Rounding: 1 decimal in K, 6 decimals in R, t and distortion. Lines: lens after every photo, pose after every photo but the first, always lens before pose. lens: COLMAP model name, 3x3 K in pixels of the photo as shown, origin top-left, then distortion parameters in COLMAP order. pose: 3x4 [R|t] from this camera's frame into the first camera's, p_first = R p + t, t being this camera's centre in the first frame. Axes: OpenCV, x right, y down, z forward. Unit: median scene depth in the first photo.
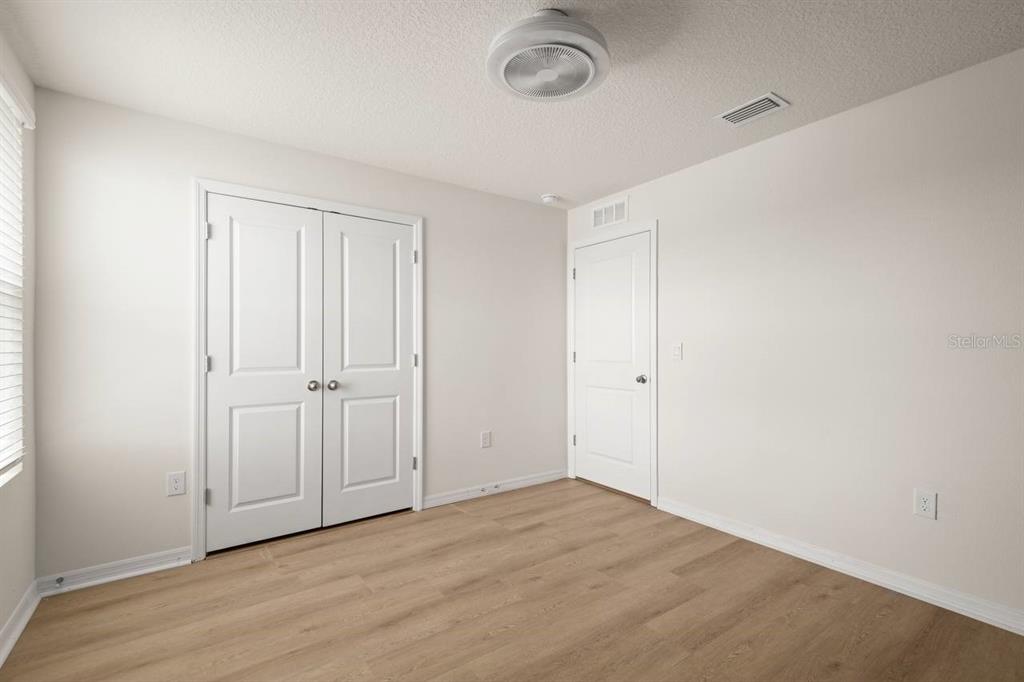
lens RADIAL K [[470.1, 0, 511.6], [0, 470.1, 341.7], [0, 0, 1]] dist [0.000043, -0.000793]
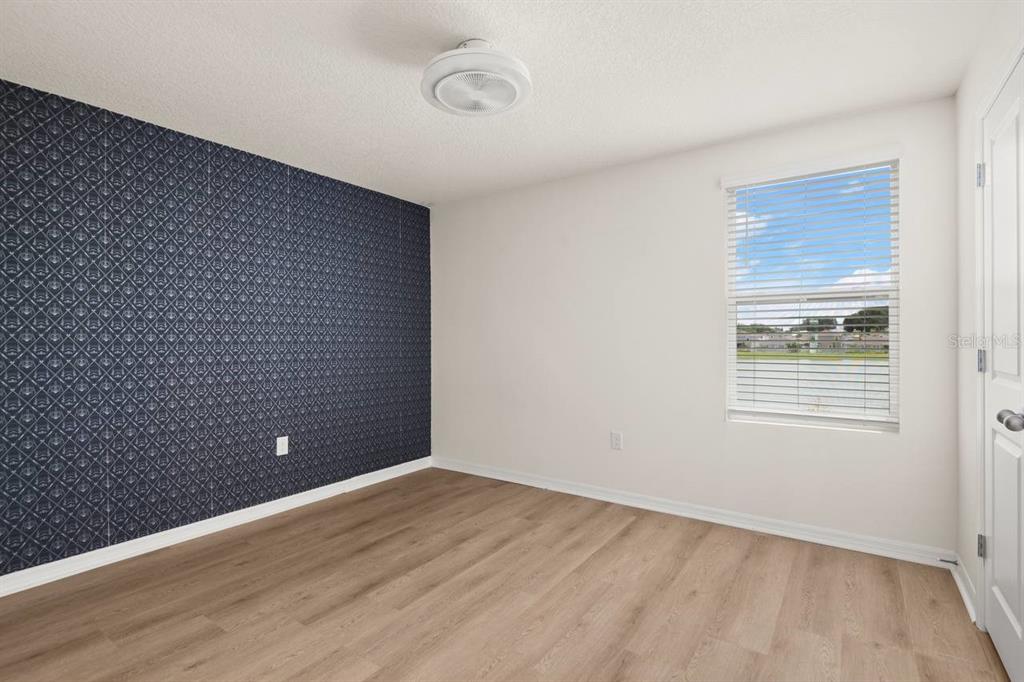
lens RADIAL K [[470.1, 0, 511.6], [0, 470.1, 340.6], [0, 0, 1]] dist [0.000043, -0.000793]
pose [[-0.939634, 0.009321, -0.342054, 0.319267], [0.012198, 0.999906, -0.006261, 0.016620], [0.341963, -0.010055, -0.939660, 1.750799]]
